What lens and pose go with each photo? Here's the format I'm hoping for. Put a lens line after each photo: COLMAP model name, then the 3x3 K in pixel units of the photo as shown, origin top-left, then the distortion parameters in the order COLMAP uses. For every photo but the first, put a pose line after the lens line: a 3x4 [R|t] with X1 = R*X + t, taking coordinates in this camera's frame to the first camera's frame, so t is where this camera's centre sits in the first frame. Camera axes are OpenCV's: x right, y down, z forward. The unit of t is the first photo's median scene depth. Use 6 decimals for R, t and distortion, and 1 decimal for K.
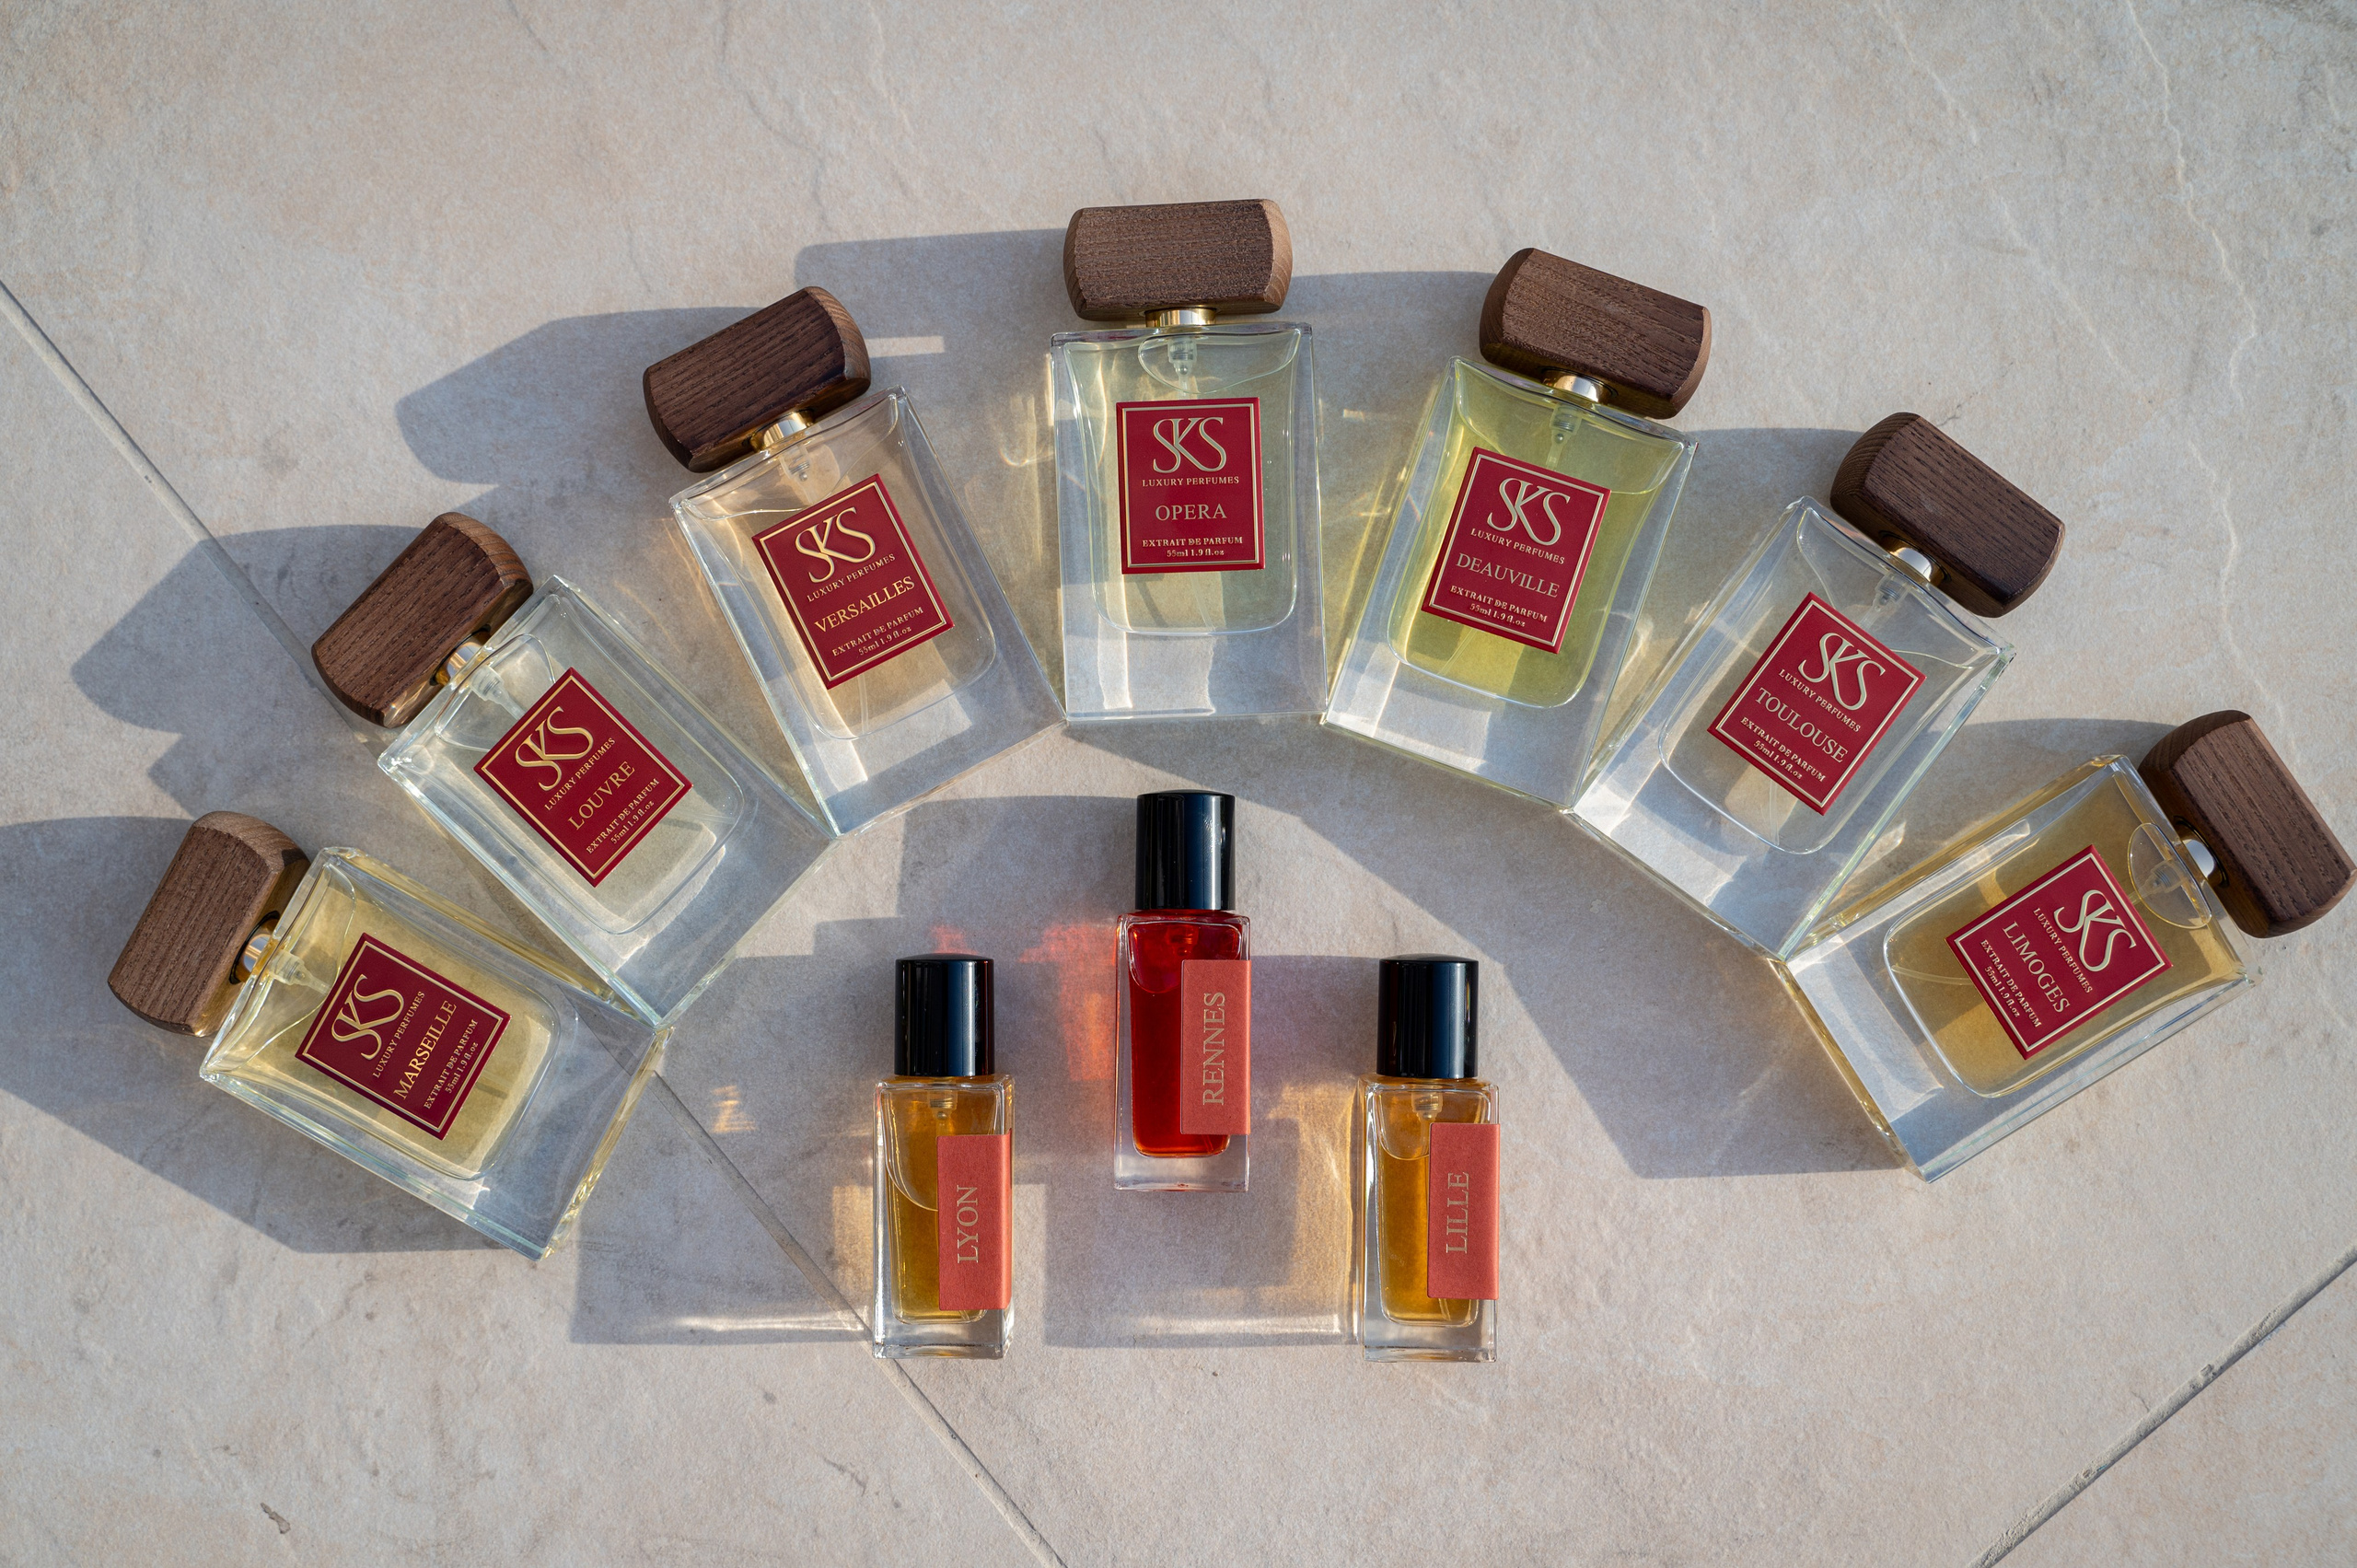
lens RADIAL K [[2652.2, 0, 1178.5], [0, 2652.2, 784.0], [0, 0, 1]] dist [-0.001632, -0.001585]
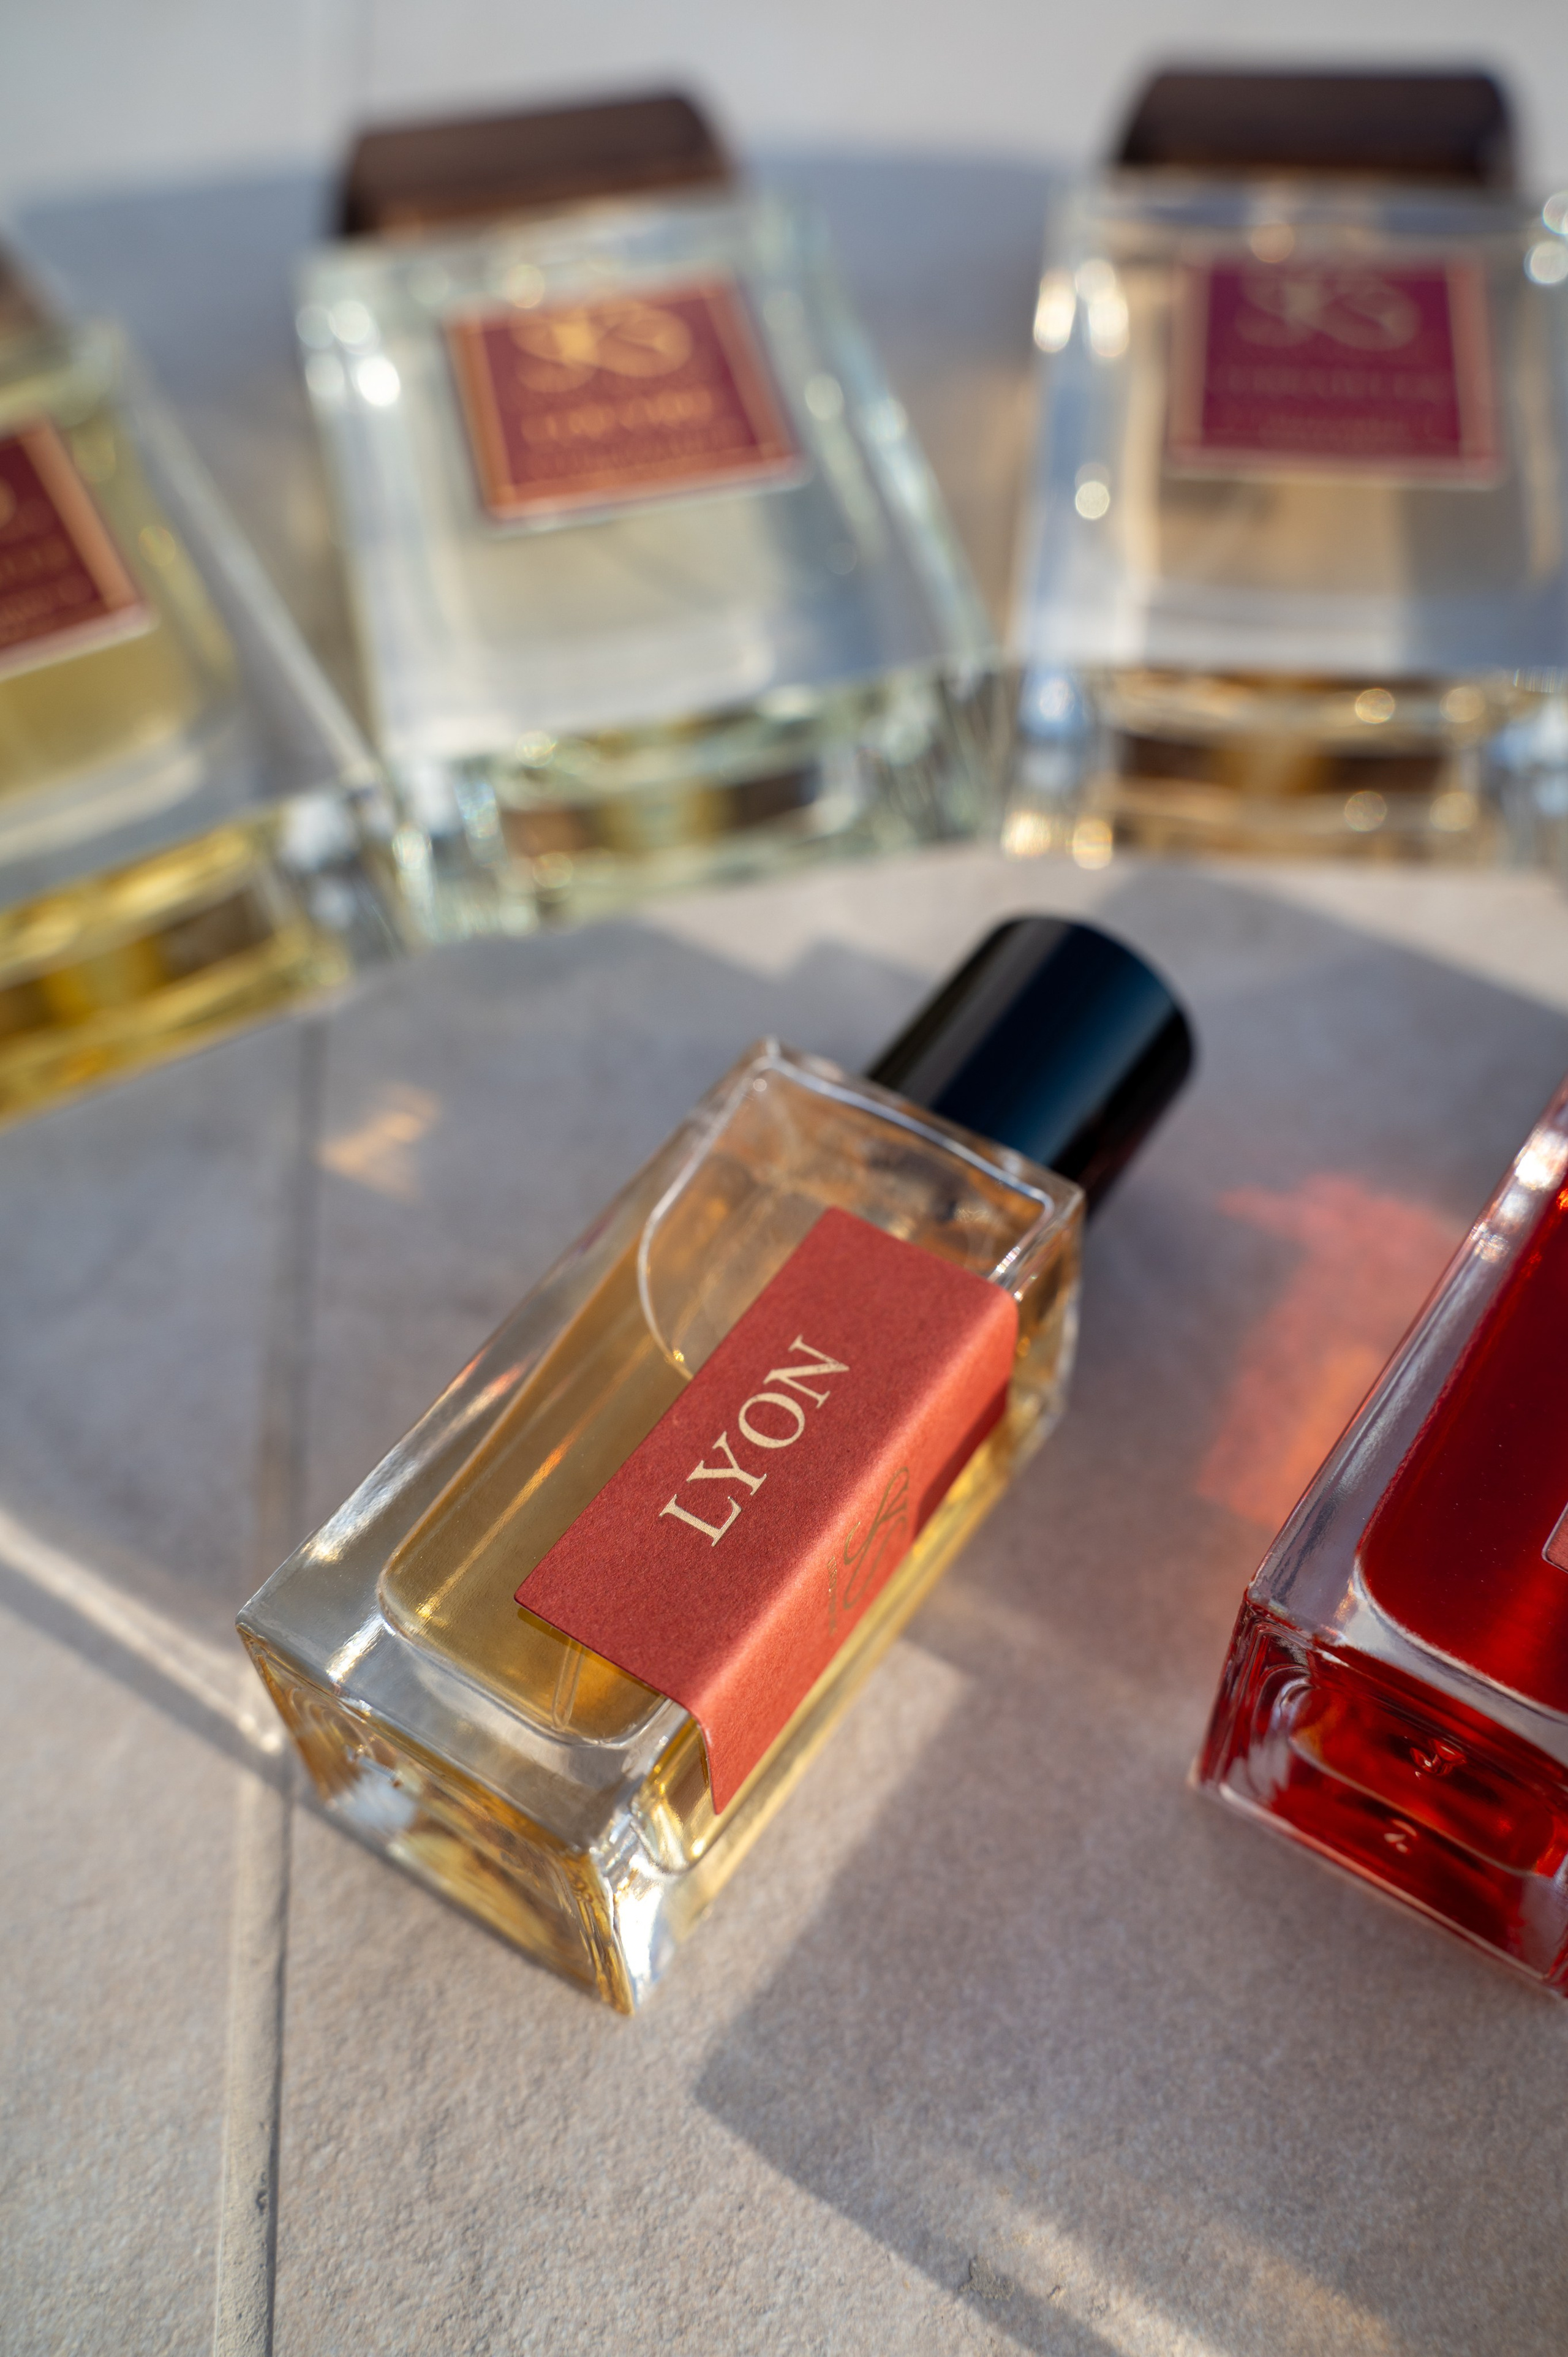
lens RADIAL K [[2244.1, 0, 784.0], [0, 2244.1, 1178.5], [0, 0, 1]] dist [0.011272, -0.002667]
pose [[0.826344, 0.435125, -0.357523, 0.002044], [-0.560839, 0.693486, -0.452258, 0.247844], [0.051148, 0.574233, 0.817093, 0.735865]]
